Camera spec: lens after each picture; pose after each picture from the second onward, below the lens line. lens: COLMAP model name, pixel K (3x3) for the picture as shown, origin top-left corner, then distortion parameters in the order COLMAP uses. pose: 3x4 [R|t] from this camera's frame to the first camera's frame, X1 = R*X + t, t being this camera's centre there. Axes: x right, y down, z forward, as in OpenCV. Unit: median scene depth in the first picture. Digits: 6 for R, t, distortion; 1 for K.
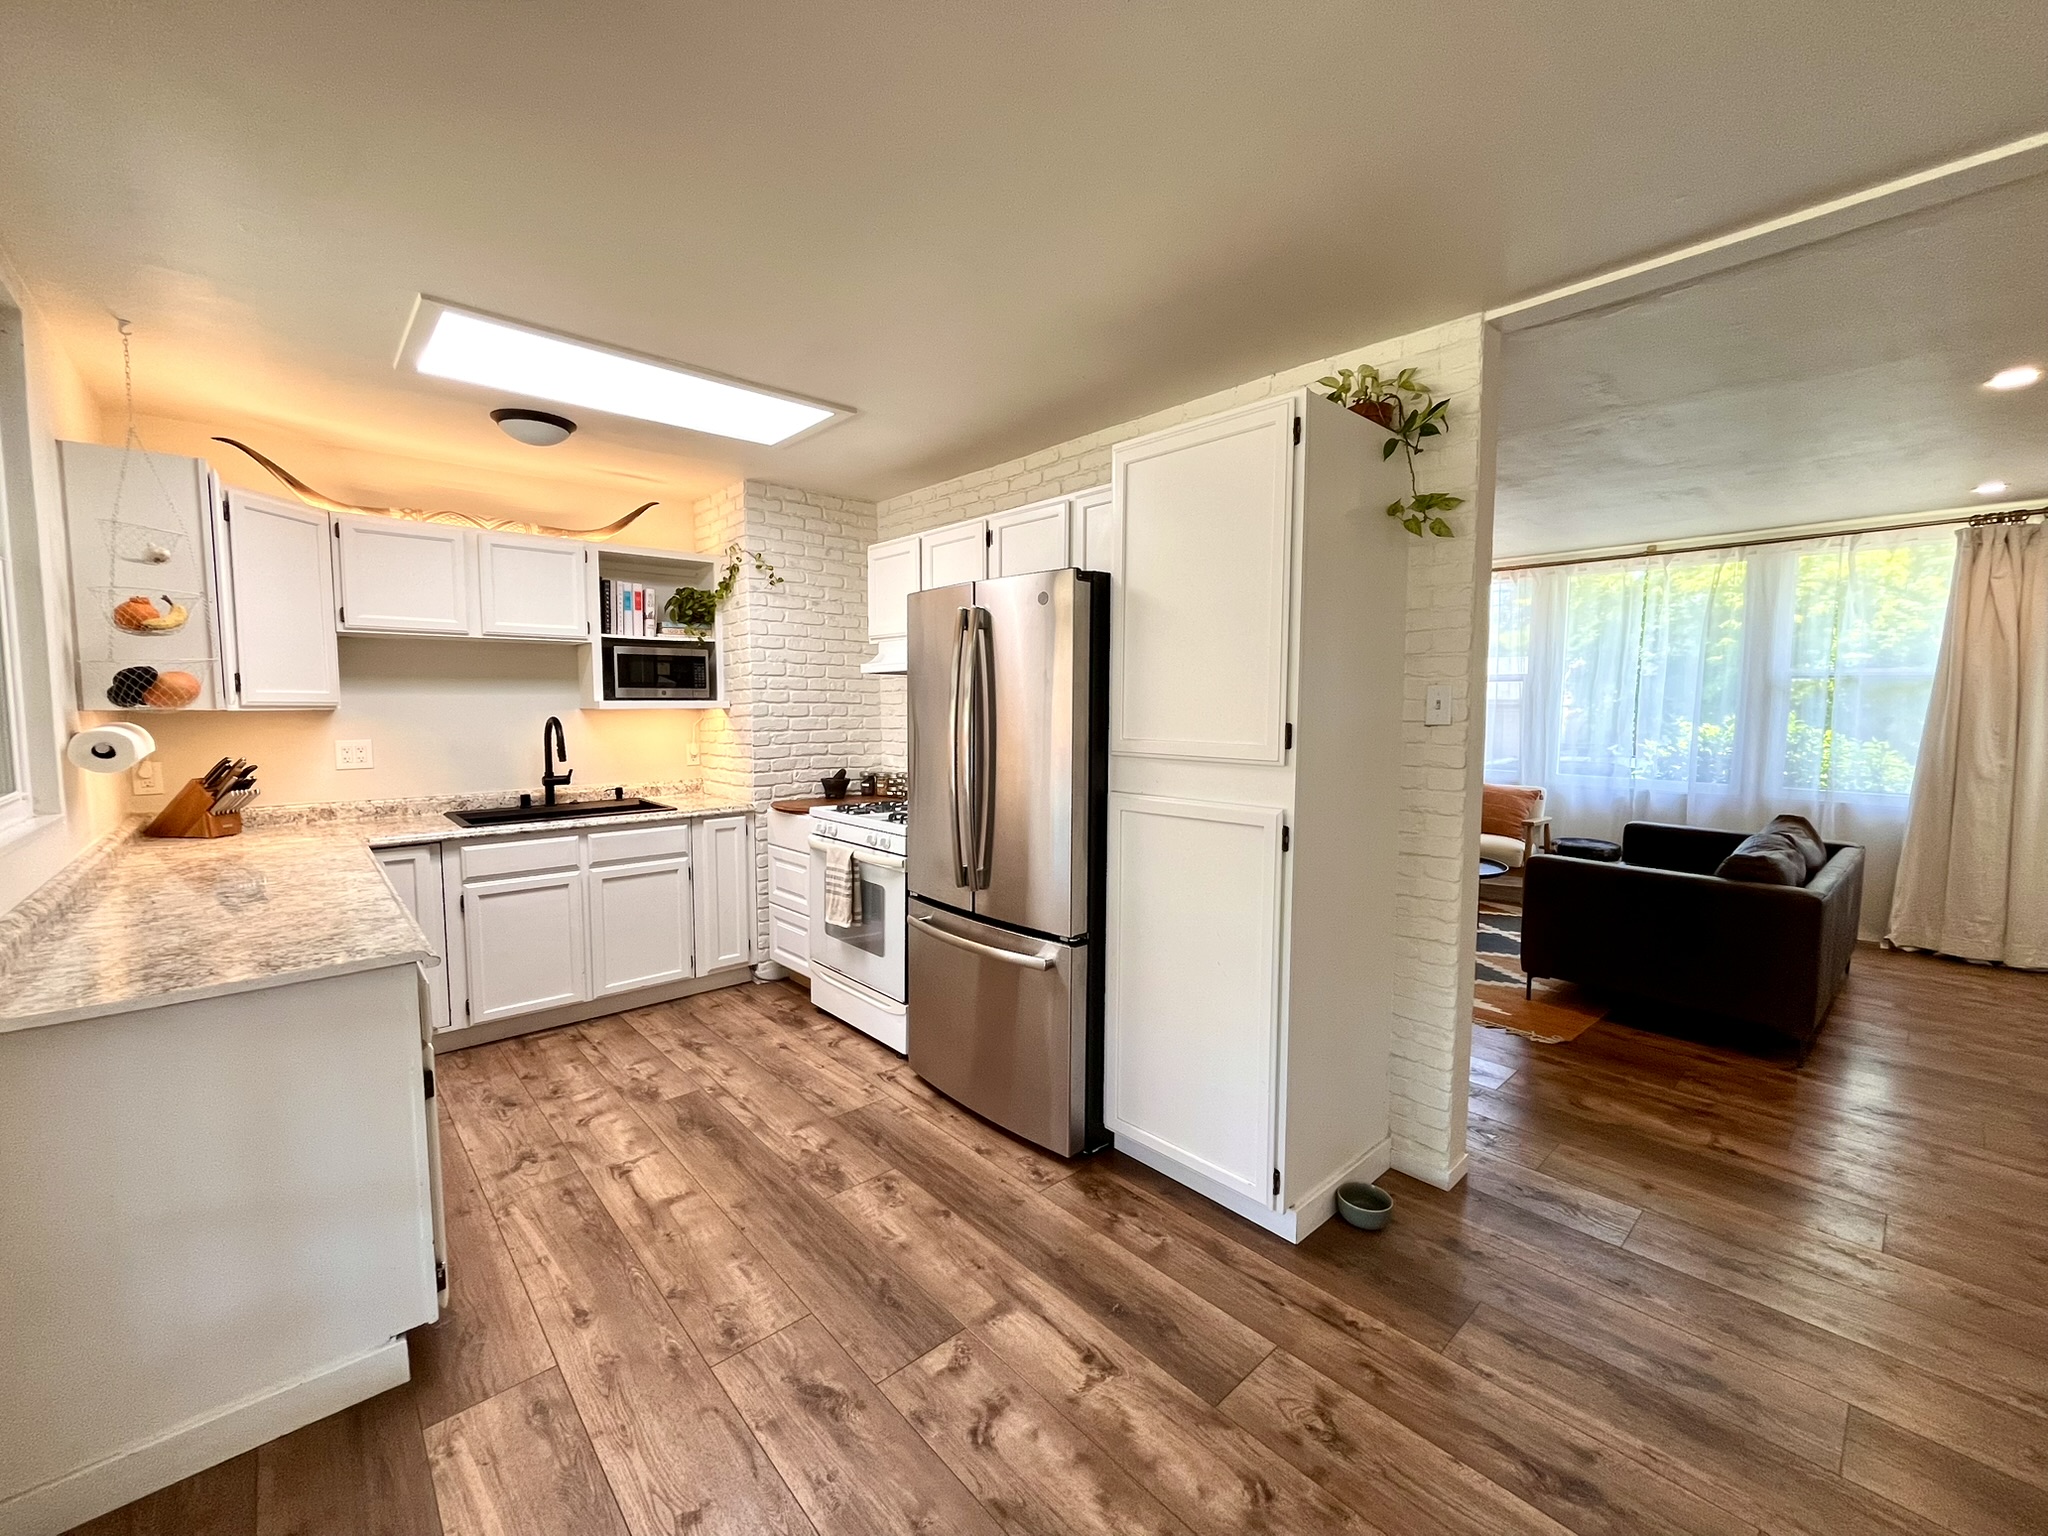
lens RADIAL K [[835.7, 0, 1021.2], [0, 835.7, 755.5], [0, 0, 1]] dist [-0.001773, -0.000439]
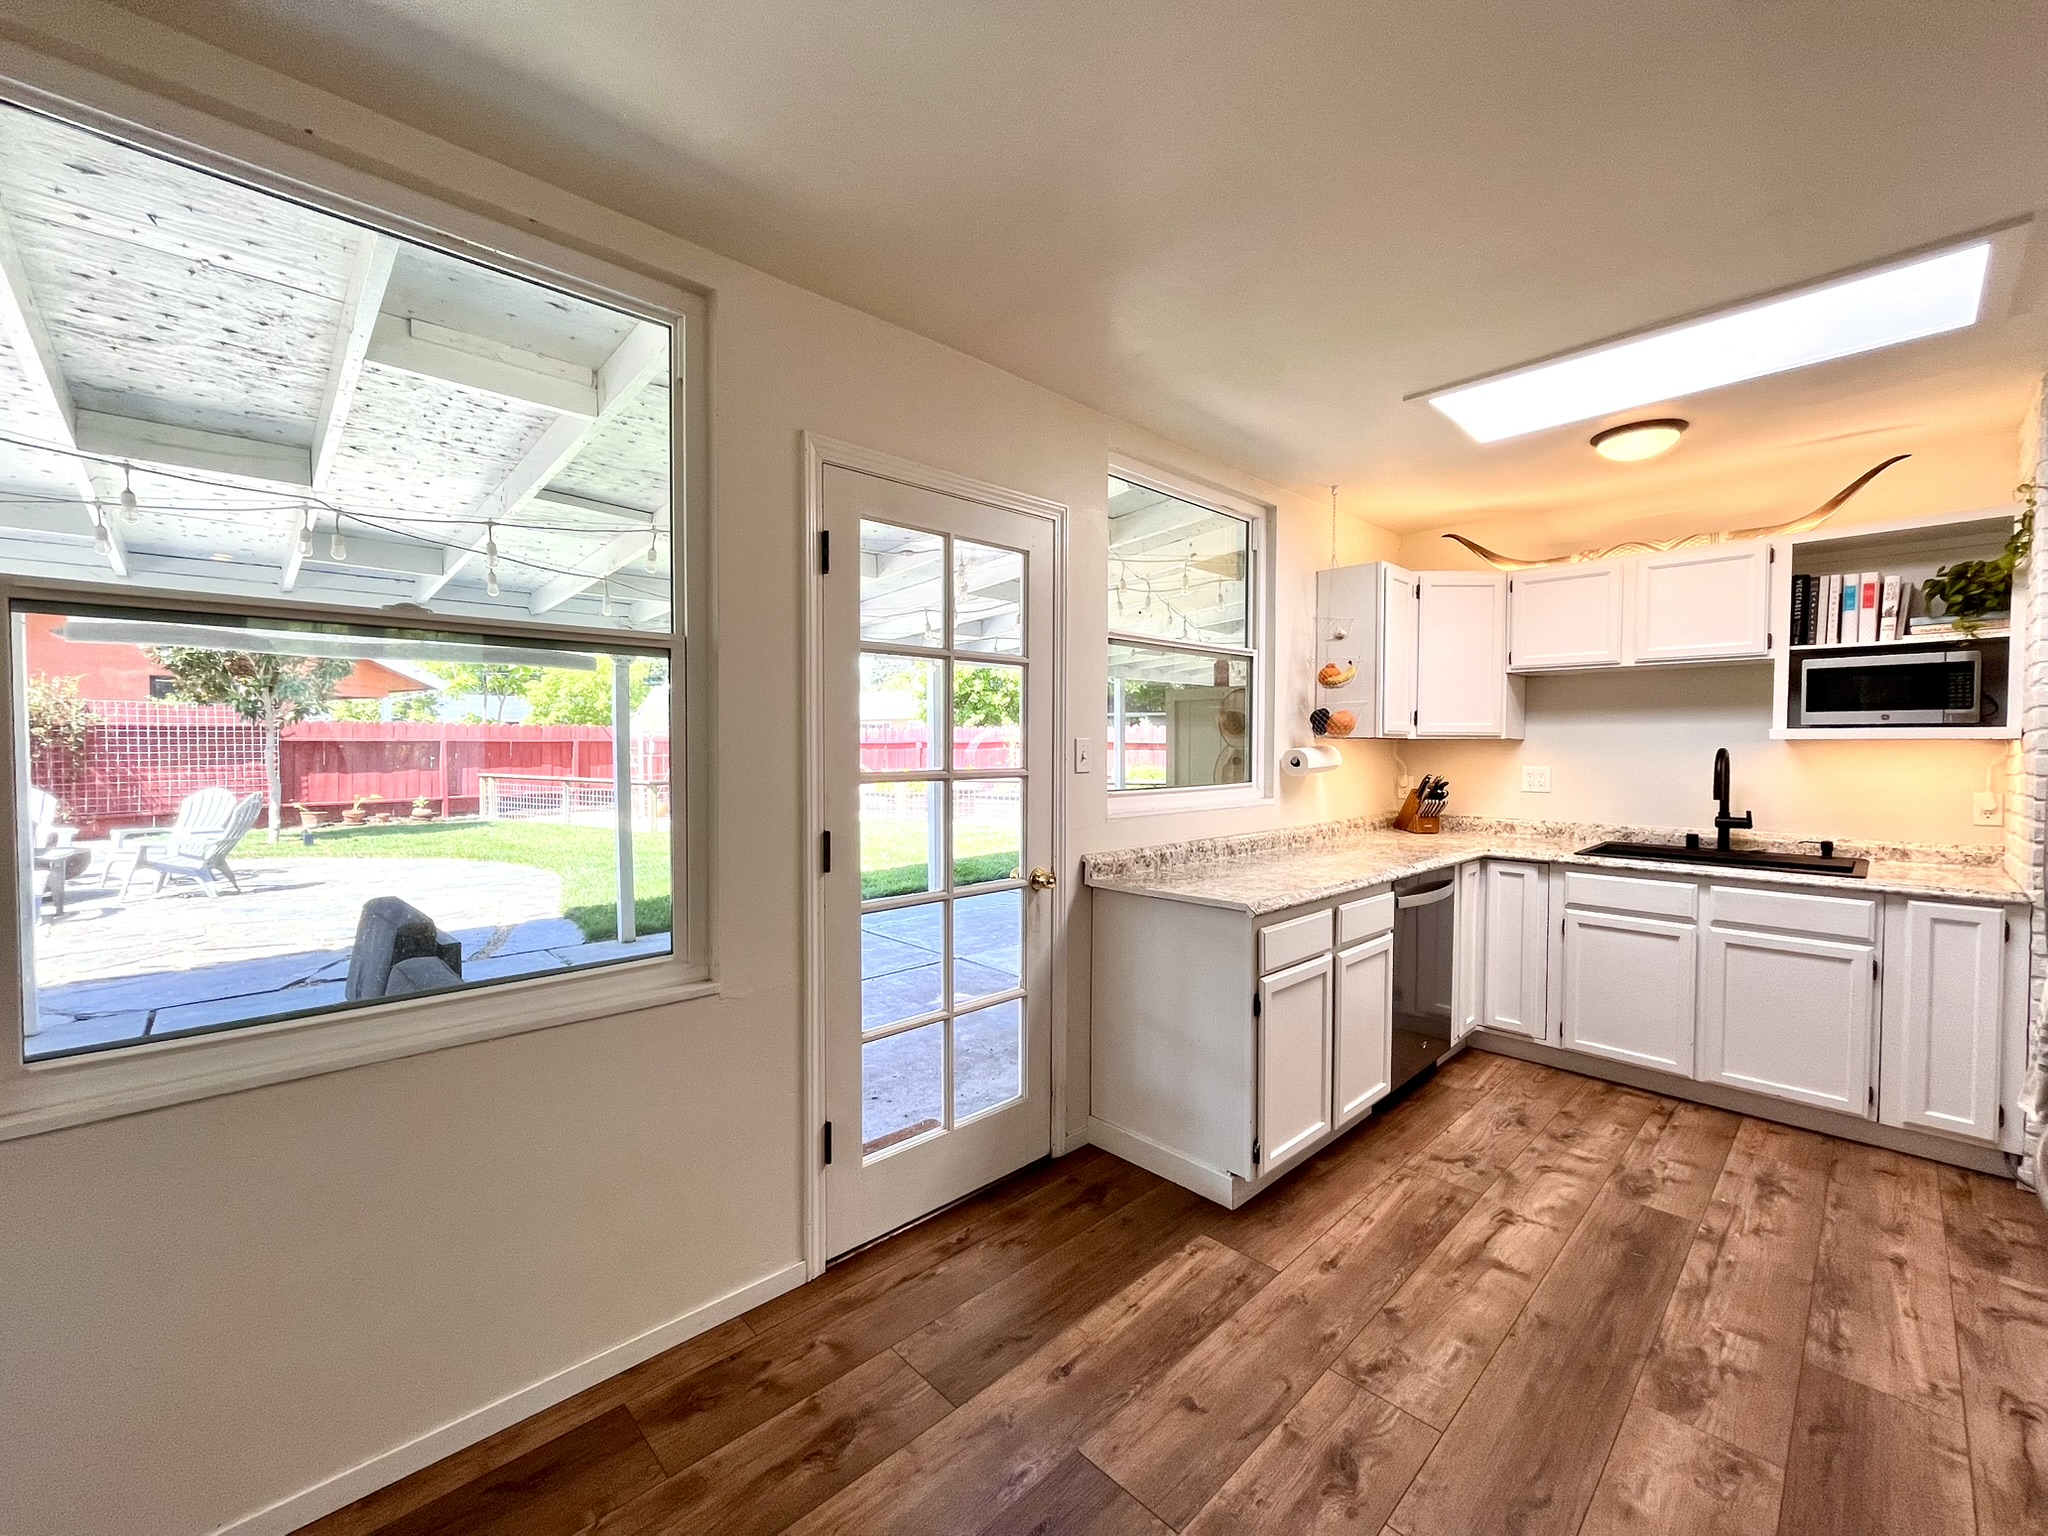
lens RADIAL K [[835.7, 0, 1021.6], [0, 835.7, 755.9], [0, 0, 1]] dist [-0.001773, -0.000439]
pose [[0.023158, 0.016740, -0.999592, 0.347253], [-0.064849, 0.997779, 0.015208, -0.005216], [0.997626, 0.064471, 0.024193, 0.301751]]
